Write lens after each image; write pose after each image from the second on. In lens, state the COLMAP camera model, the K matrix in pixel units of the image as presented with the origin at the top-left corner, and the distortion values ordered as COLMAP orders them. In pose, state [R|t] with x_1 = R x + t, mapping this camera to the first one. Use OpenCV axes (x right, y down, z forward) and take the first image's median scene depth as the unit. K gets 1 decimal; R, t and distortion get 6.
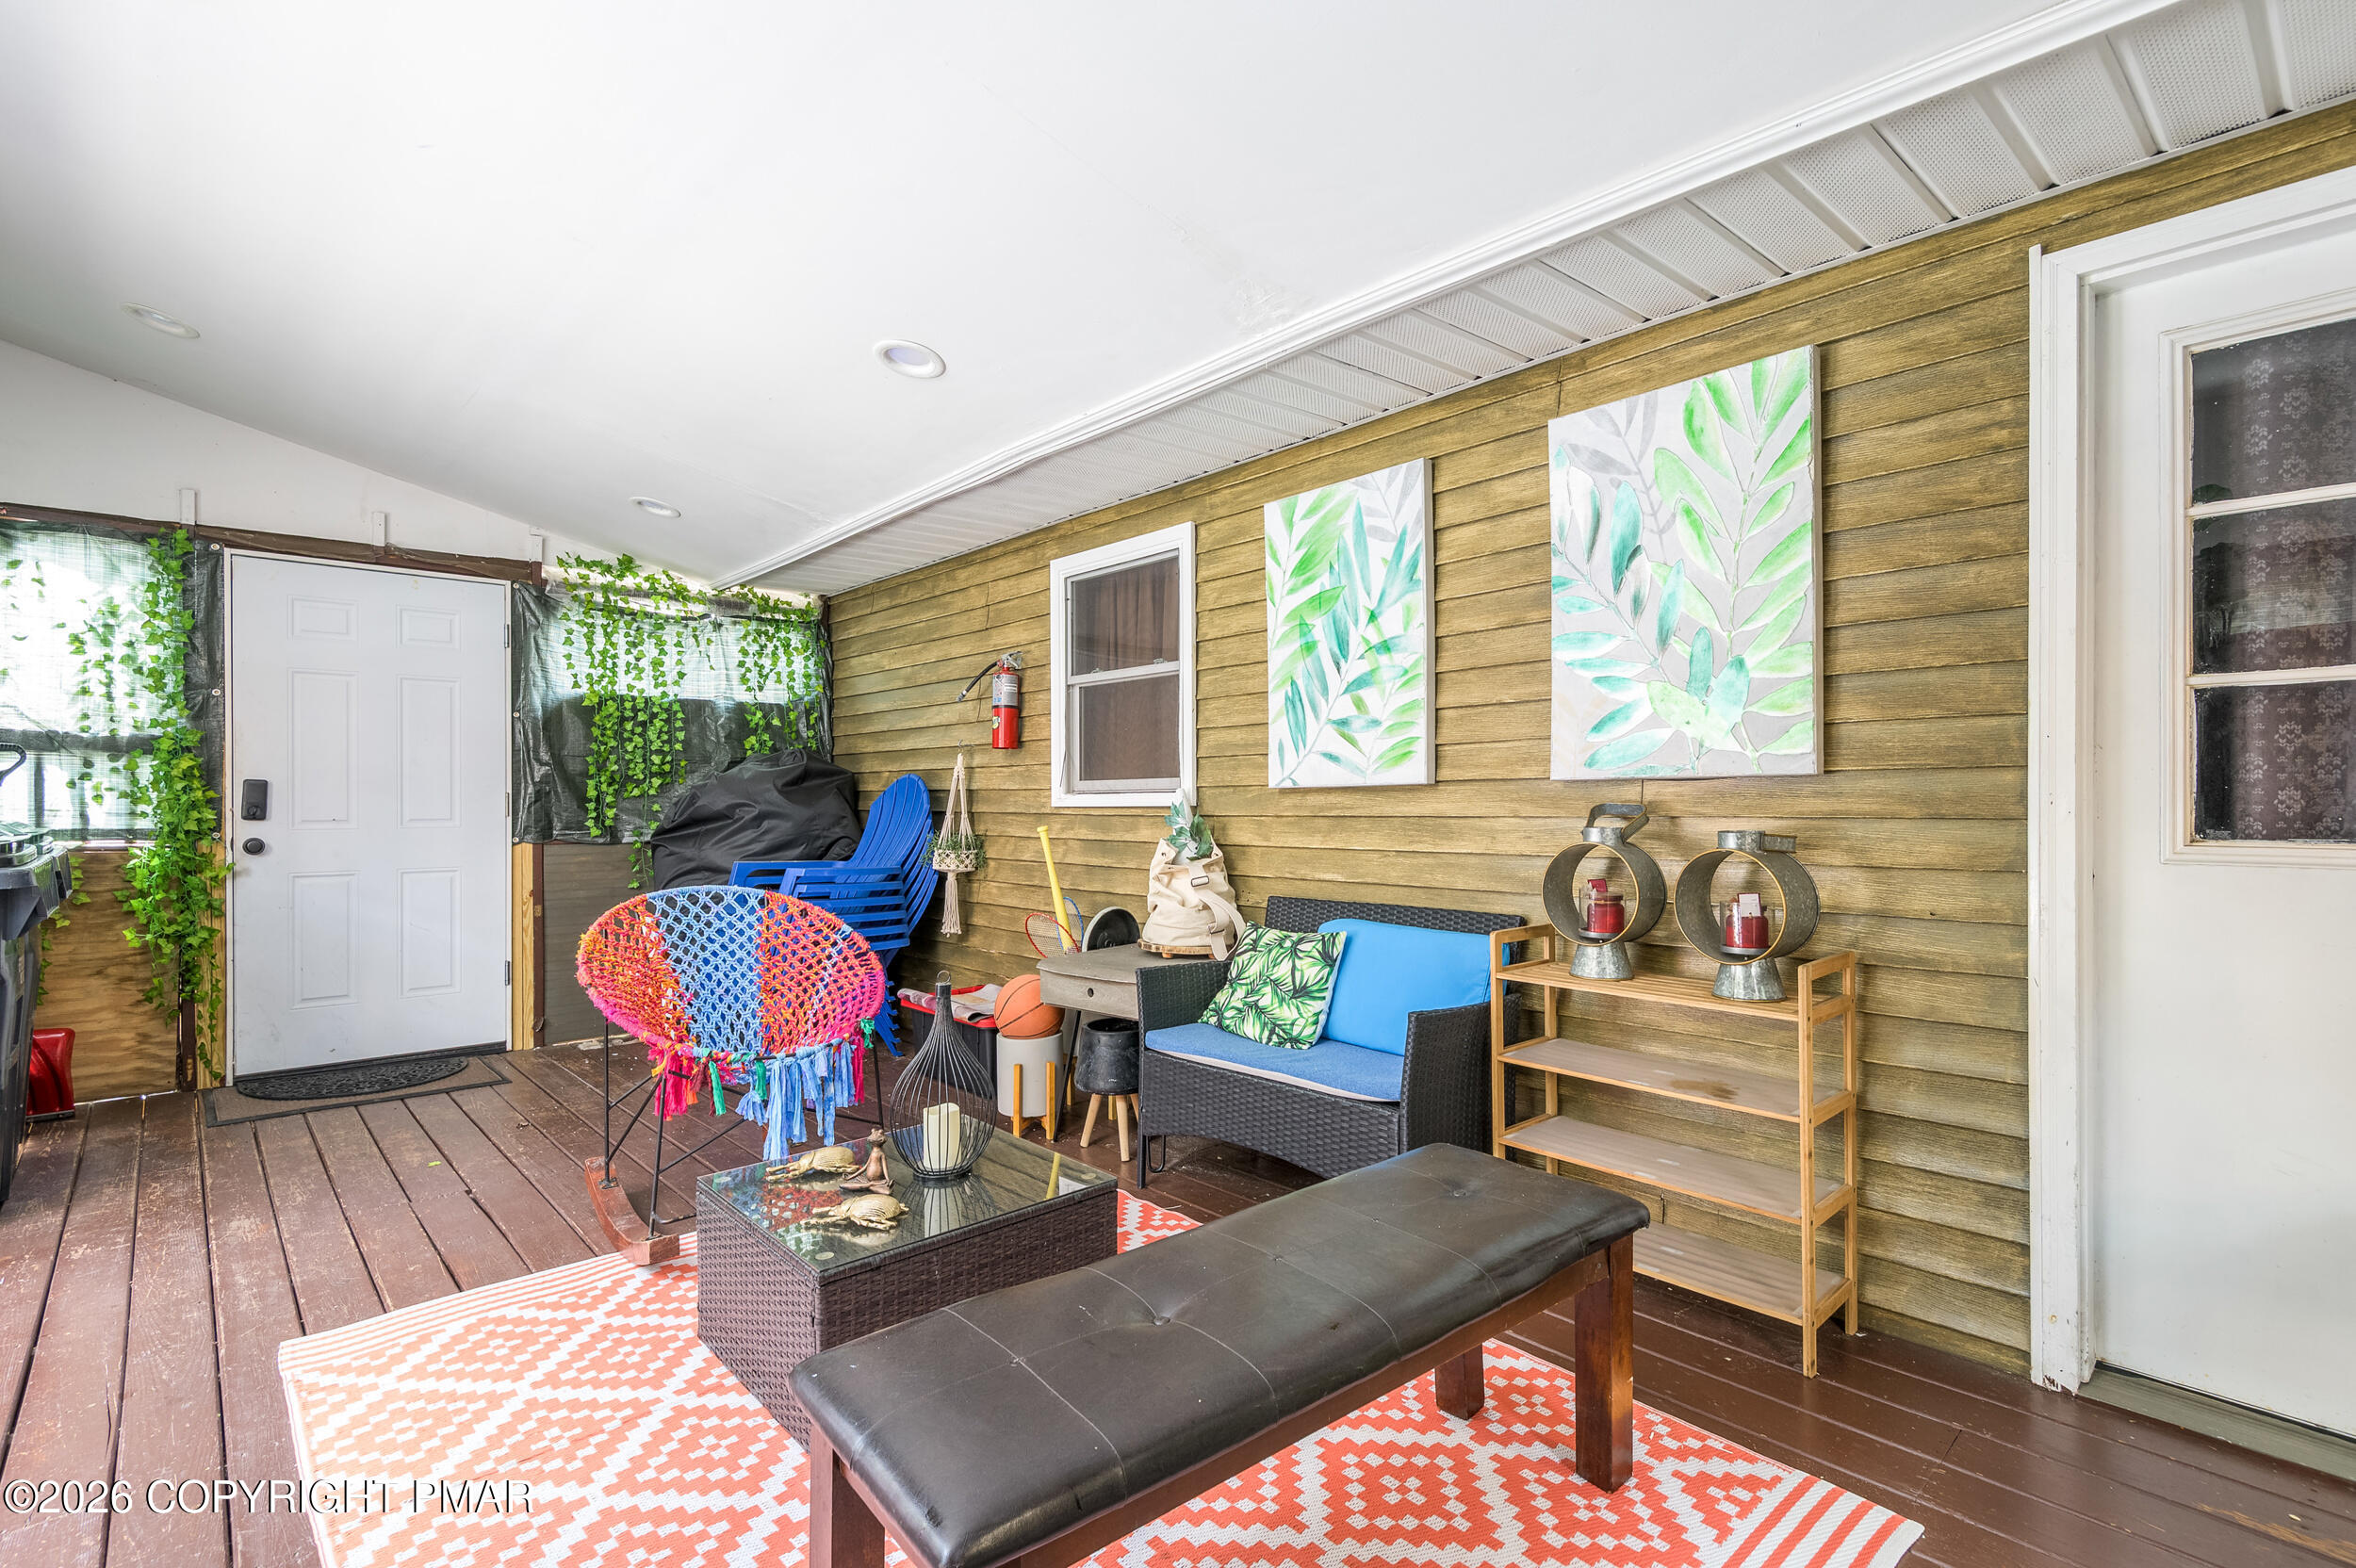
lens RADIAL K [[1104.1, 0, 1187.5], [0, 1104.1, 794.0], [0, 0, 1]] dist [0.003683, 0.000399]
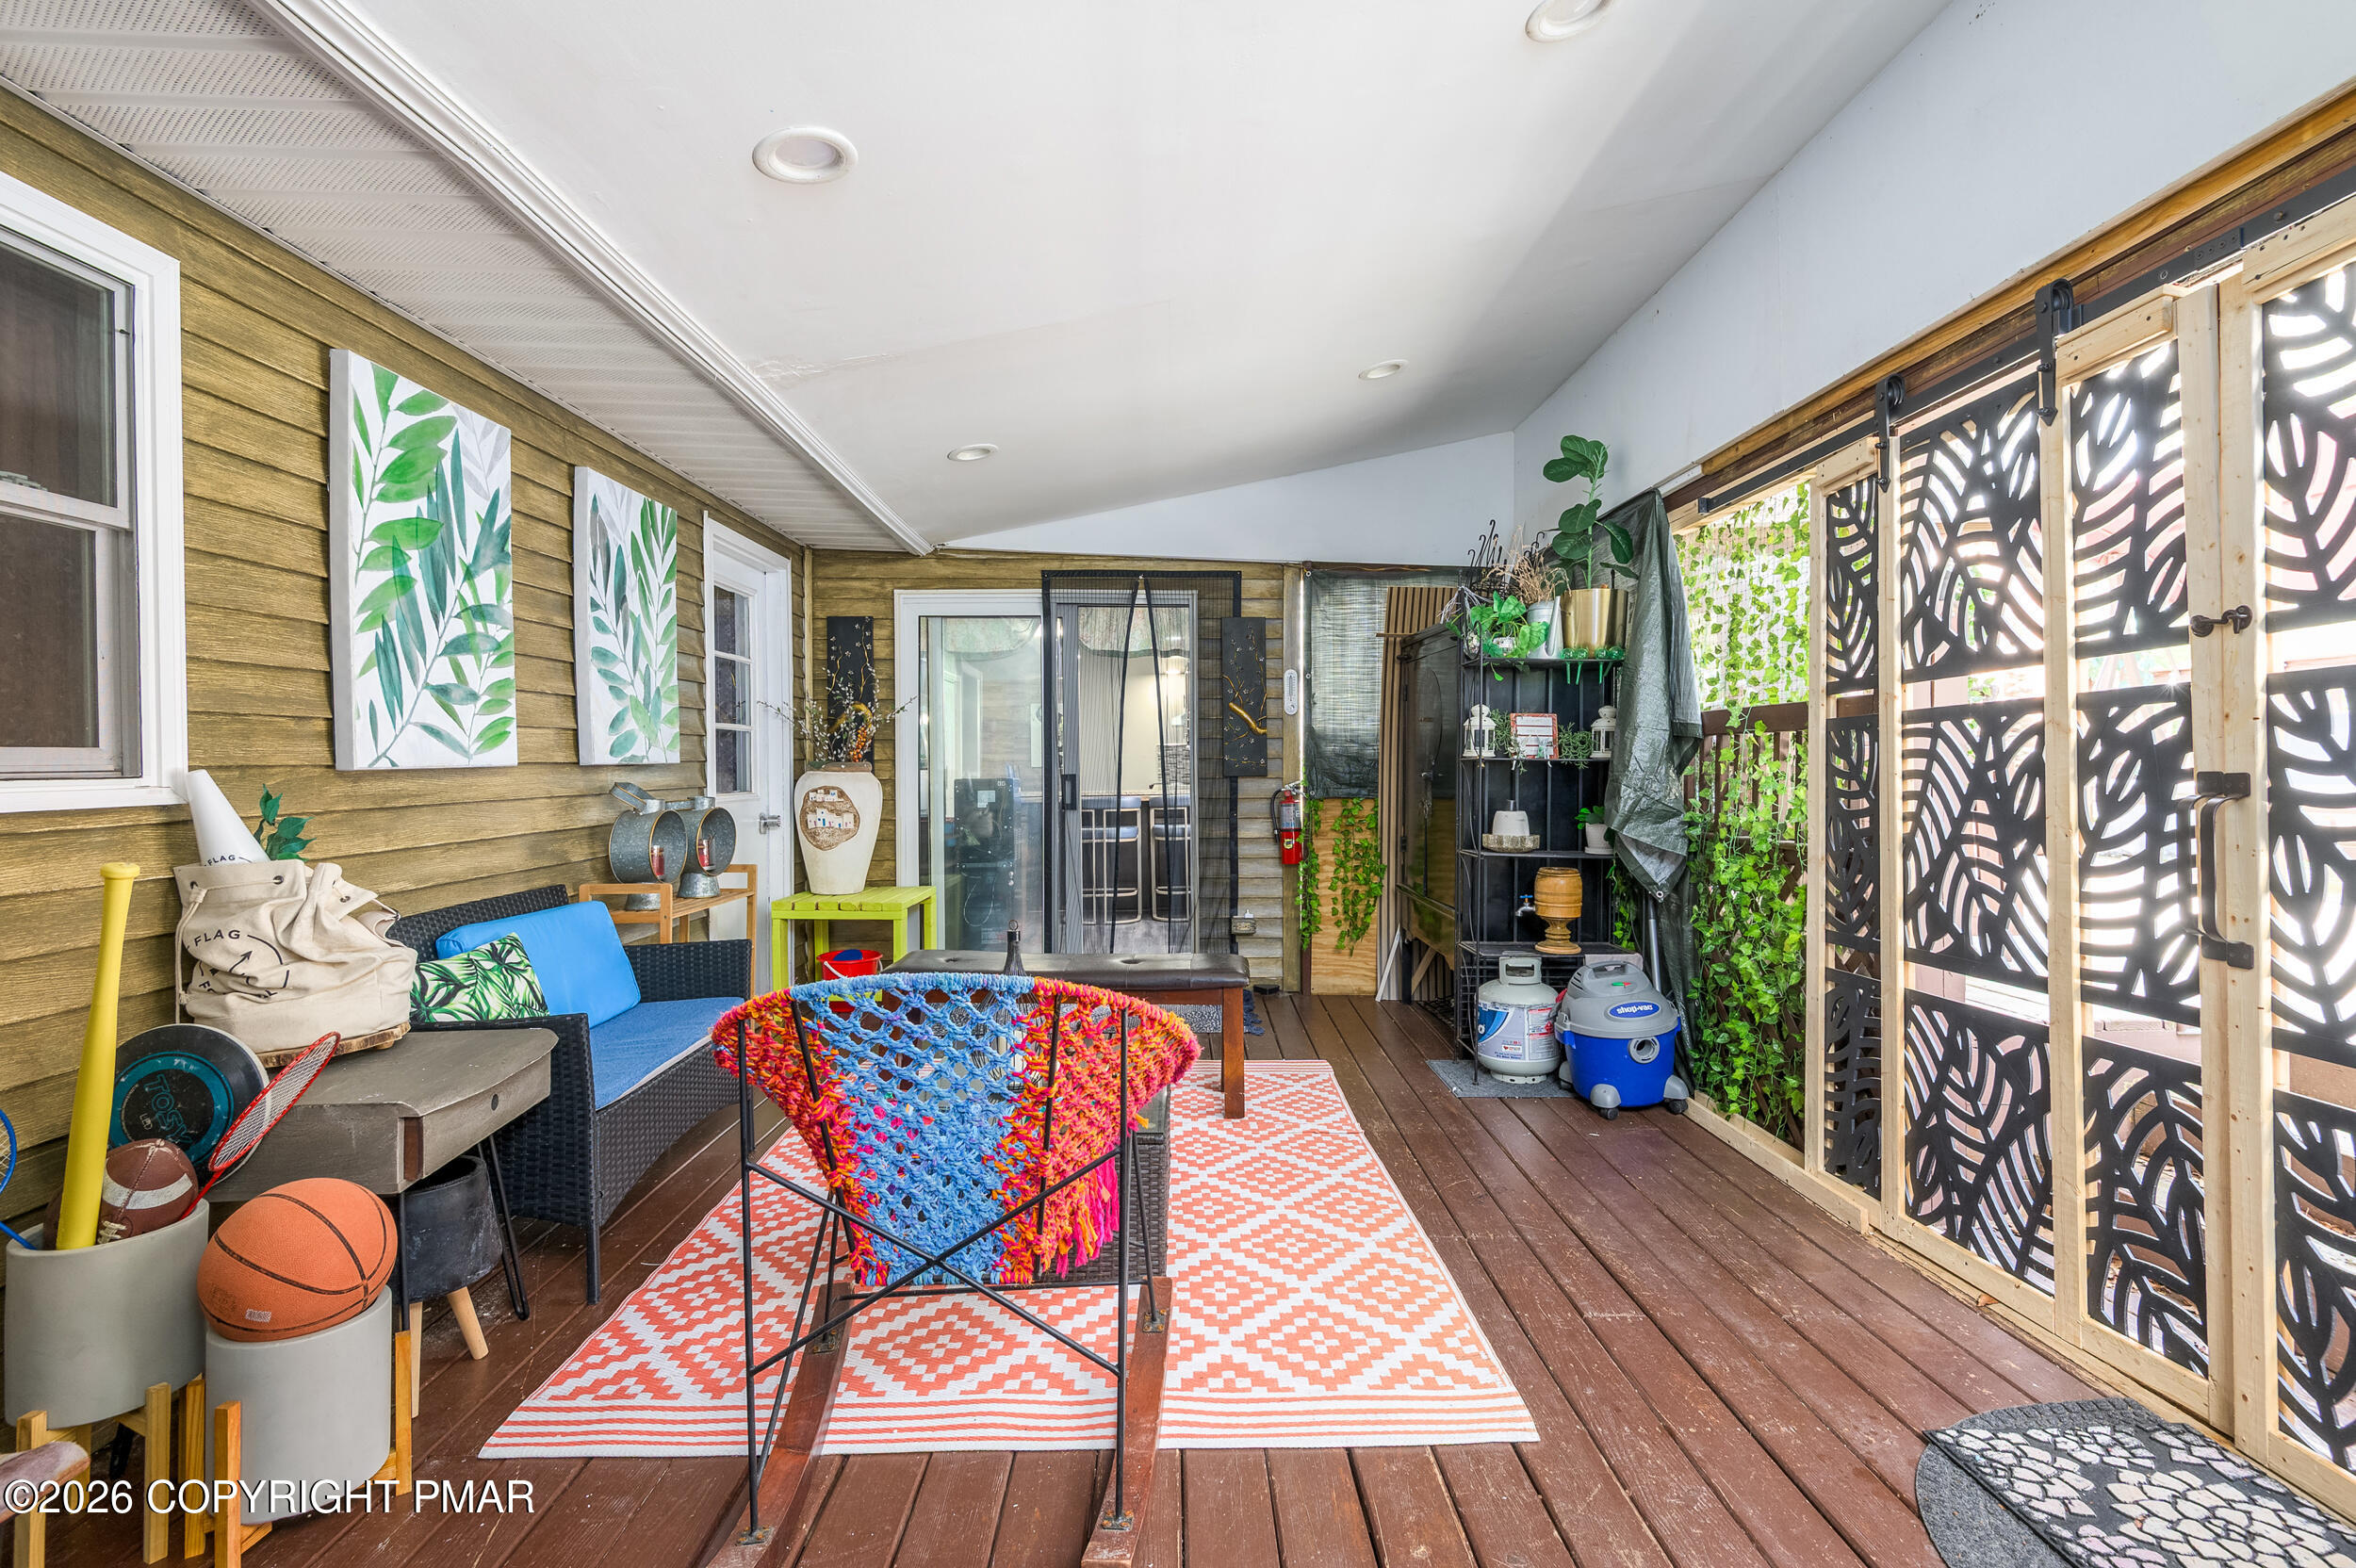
lens RADIAL K [[1104.1, 0, 1184.1], [0, 1104.1, 769.7], [0, 0, 1]] dist [0.003683, 0.000399]
pose [[-0.754582, -0.001495, 0.656204, -0.813150], [0.002394, 0.999984, 0.005031, -0.008864], [-0.656201, 0.005368, -0.754567, 1.260199]]
